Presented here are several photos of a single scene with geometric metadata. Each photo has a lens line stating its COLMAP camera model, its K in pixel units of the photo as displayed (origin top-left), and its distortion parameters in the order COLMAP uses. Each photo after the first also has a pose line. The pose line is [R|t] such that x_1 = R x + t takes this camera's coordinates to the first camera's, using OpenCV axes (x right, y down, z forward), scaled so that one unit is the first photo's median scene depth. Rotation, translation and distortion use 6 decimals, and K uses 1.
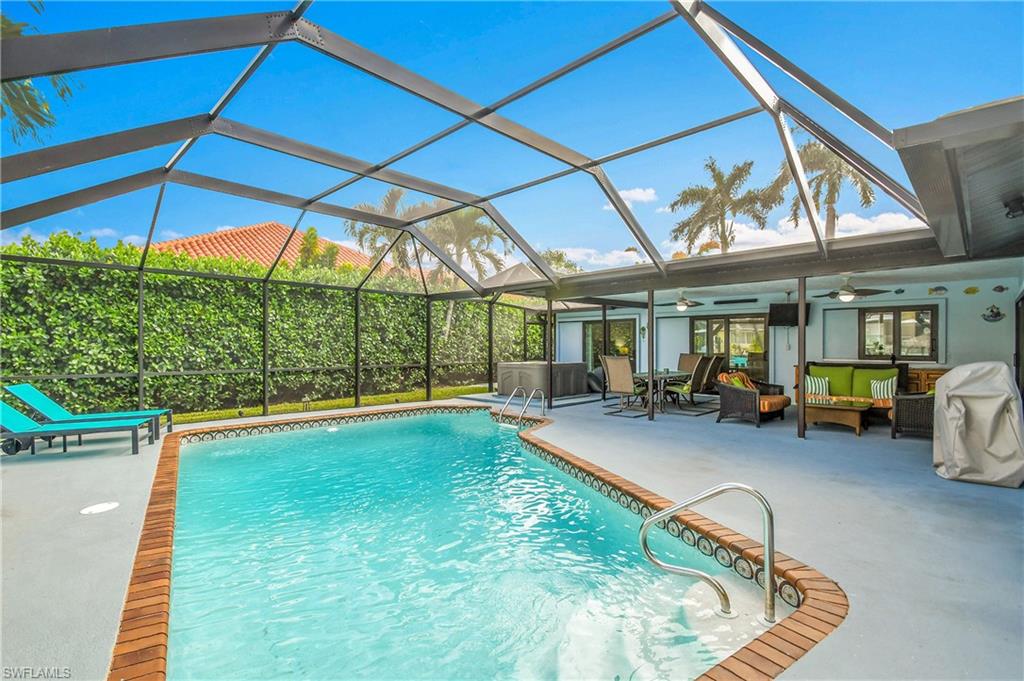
lens RADIAL K [[485.4, 0, 494.4], [0, 485.4, 349.9], [0, 0, 1]] dist [0.002517, -0.012663]
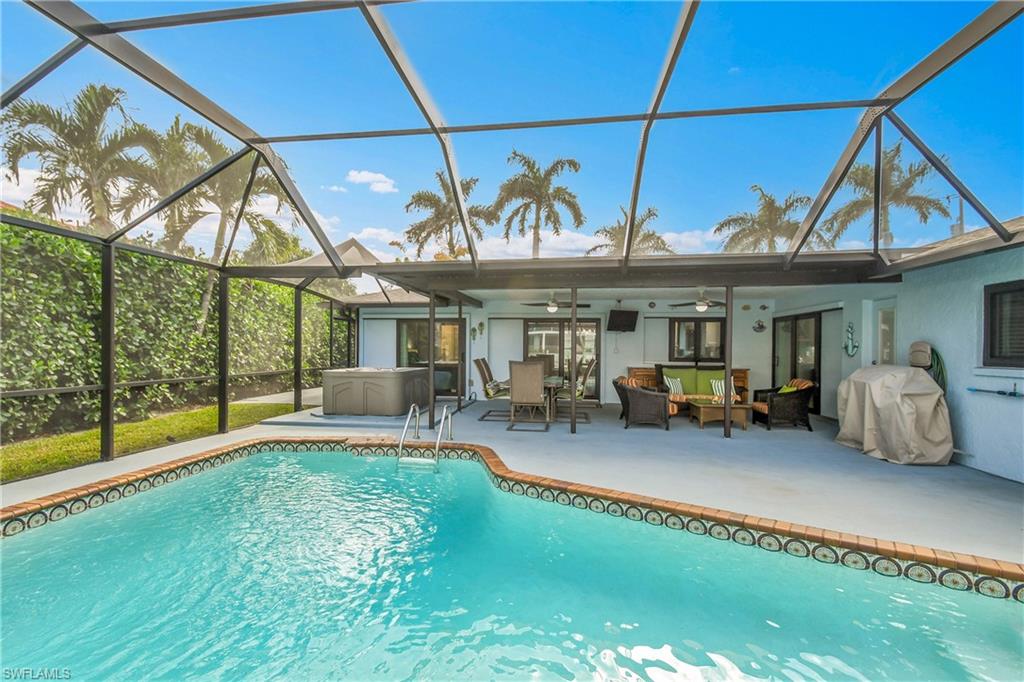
lens RADIAL K [[483.1, 0, 498.8], [0, 483.1, 352.5], [0, 0, 1]] dist [0.000286, -0.000060]
pose [[0.791535, 0.000091, 0.611123, -0.214414], [-0.002564, 0.999992, 0.003172, -0.003554], [-0.611118, -0.004078, 0.791529, 0.246782]]
